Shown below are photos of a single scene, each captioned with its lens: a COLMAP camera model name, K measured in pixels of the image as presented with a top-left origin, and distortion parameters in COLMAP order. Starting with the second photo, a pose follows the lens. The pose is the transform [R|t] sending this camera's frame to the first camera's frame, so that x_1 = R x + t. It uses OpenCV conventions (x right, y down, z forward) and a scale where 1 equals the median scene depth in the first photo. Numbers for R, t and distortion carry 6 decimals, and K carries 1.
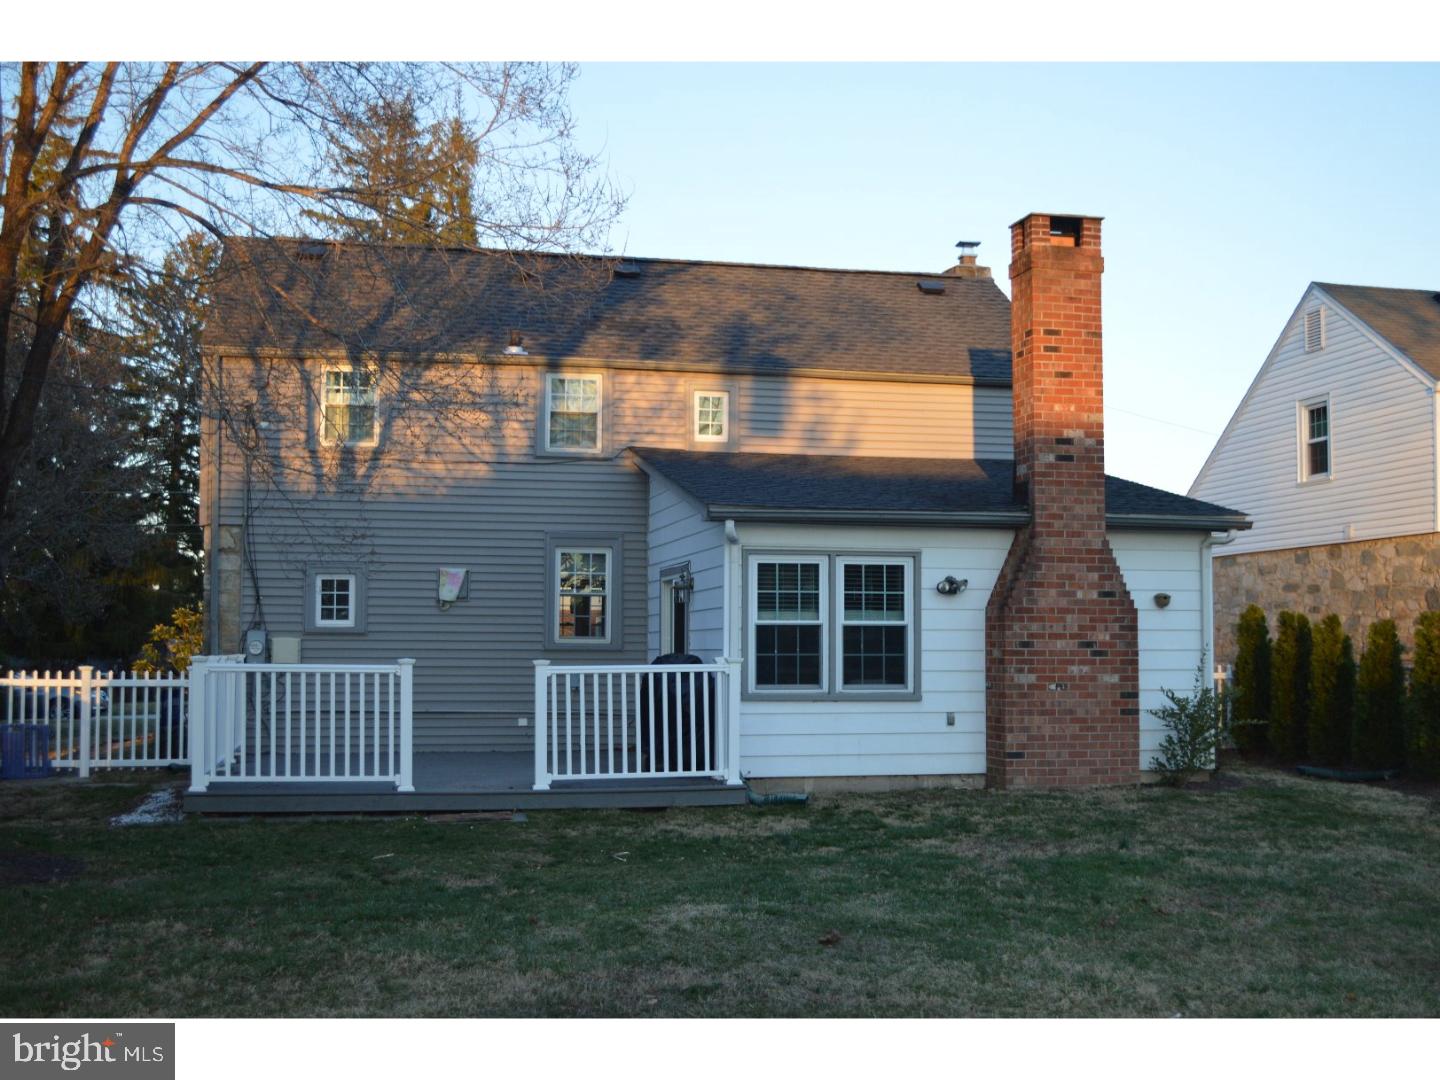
lens RADIAL K [[1622.4, 0, 718.4], [0, 1622.4, 547.6], [0, 0, 1]] dist [-0.030608, 0.000000]
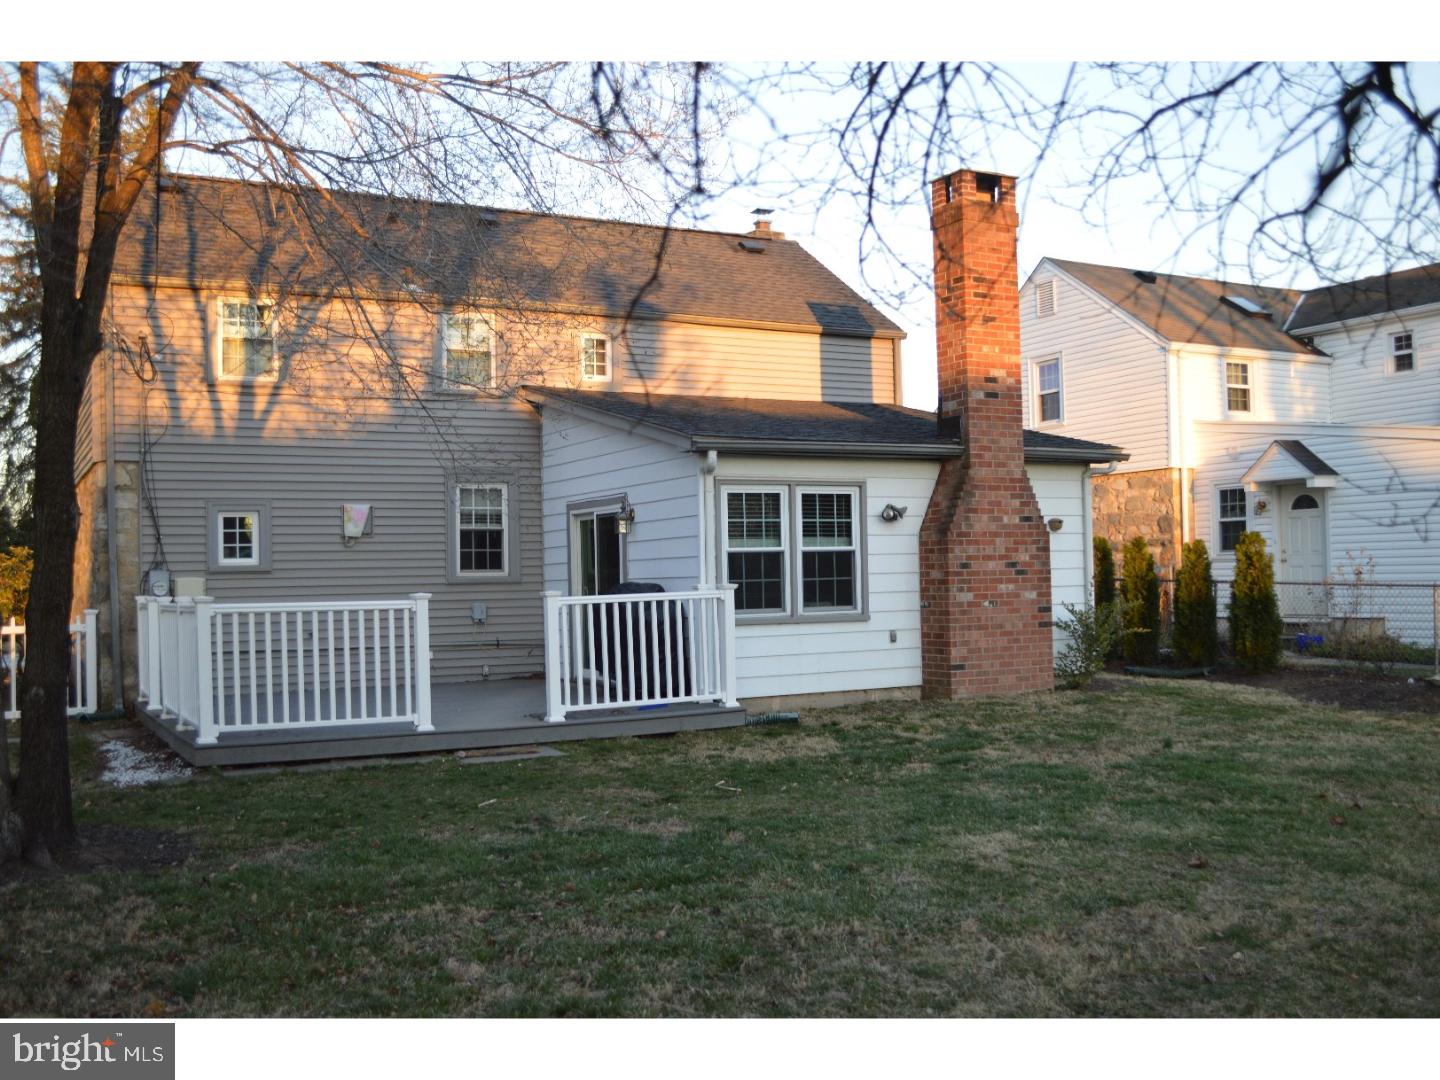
lens RADIAL K [[1386.1, 0, 722.0], [0, 1386.1, 537.2], [0, 0, 1]] dist [-0.038989, 0.000000]
pose [[0.963425, -0.016422, 0.267475, -0.209118], [0.008453, 0.999486, 0.030916, 0.010116], [-0.267845, -0.027524, 0.963069, 0.142470]]
